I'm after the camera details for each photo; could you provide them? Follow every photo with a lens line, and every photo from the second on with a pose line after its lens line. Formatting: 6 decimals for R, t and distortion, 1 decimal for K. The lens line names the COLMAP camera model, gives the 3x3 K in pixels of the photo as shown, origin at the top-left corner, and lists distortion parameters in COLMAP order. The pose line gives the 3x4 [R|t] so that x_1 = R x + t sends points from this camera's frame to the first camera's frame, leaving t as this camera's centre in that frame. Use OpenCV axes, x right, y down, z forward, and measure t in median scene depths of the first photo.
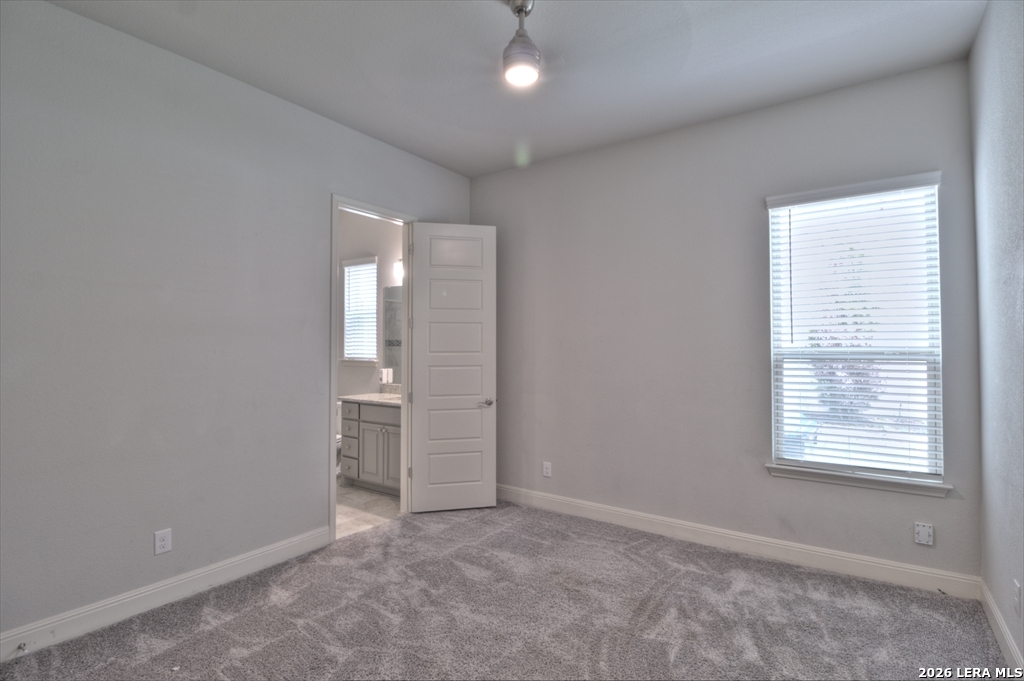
lens RADIAL K [[486.7, 0, 508.8], [0, 486.7, 332.9], [0, 0, 1]] dist [0.001809, -0.001385]
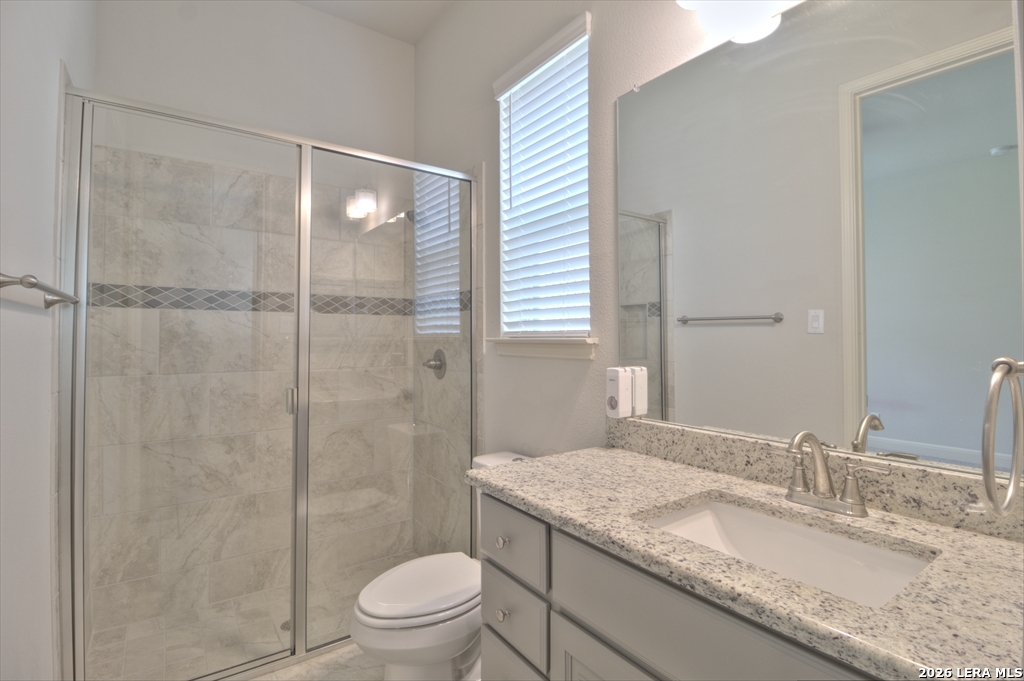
lens RADIAL K [[486.7, 0, 512.7], [0, 486.7, 337.4], [0, 0, 1]] dist [0.001809, -0.001385]
pose [[0.943745, -0.002928, -0.330661, -0.217803], [0.013617, 0.999457, 0.030017, 0.045486], [0.330394, -0.032831, 0.943272, 0.690638]]
